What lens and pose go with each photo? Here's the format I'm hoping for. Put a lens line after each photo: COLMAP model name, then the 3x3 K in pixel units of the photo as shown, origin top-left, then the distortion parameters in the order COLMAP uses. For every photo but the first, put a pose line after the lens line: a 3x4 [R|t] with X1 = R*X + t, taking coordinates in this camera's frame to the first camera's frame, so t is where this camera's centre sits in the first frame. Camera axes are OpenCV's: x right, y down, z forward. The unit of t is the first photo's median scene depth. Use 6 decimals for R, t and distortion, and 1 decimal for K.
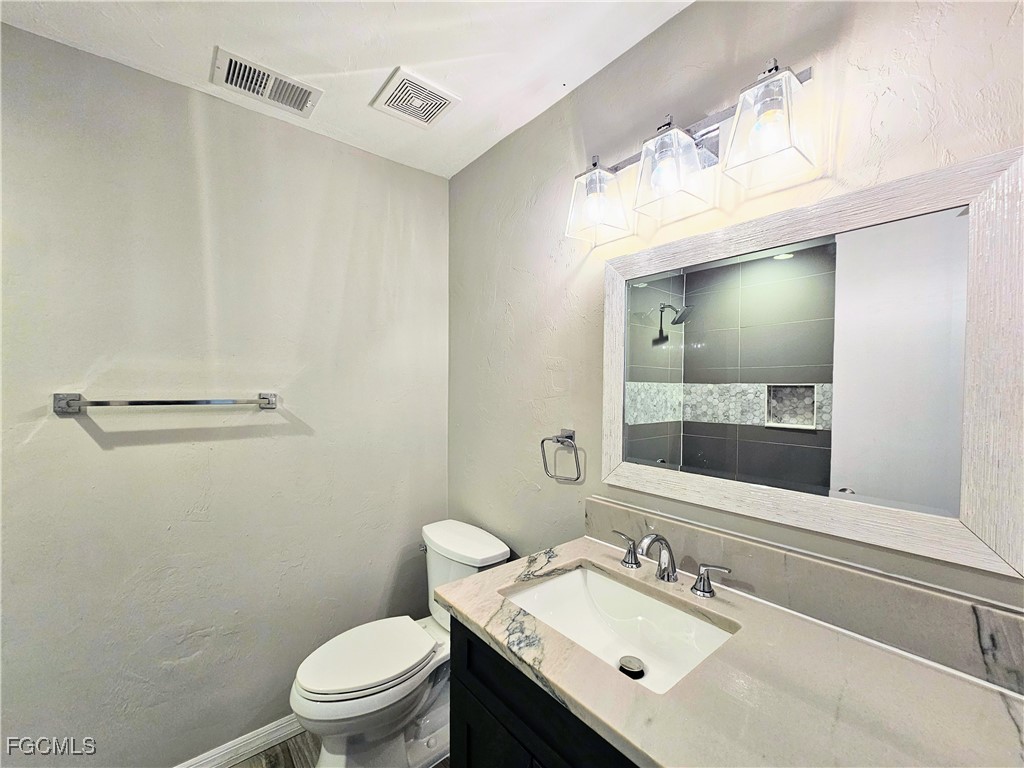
lens RADIAL K [[416.0, 0, 510.8], [0, 416.0, 397.0], [0, 0, 1]] dist [0.000724, 0.000355]
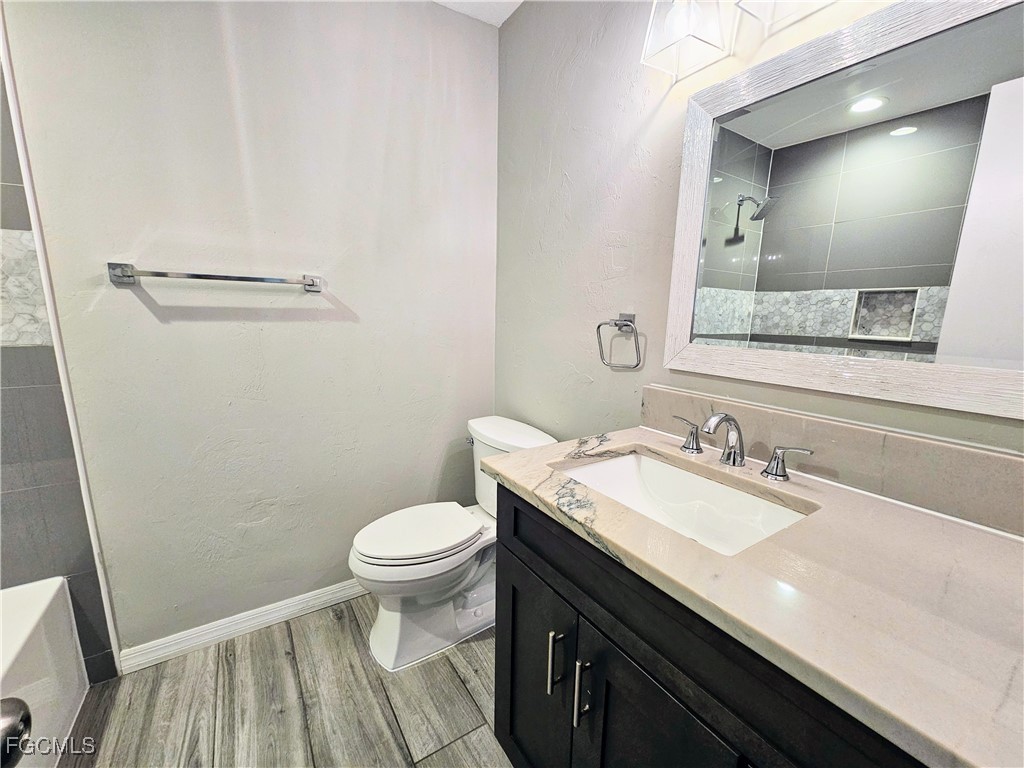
lens RADIAL K [[419.5, 0, 512.4], [0, 419.5, 395.1], [0, 0, 1]] dist [-0.004988, 0.004018]
pose [[0.993860, 0.033202, -0.105547, -0.008790], [-0.014497, 0.984767, 0.173273, 0.099716], [0.109692, -0.170679, 0.979202, 0.054239]]
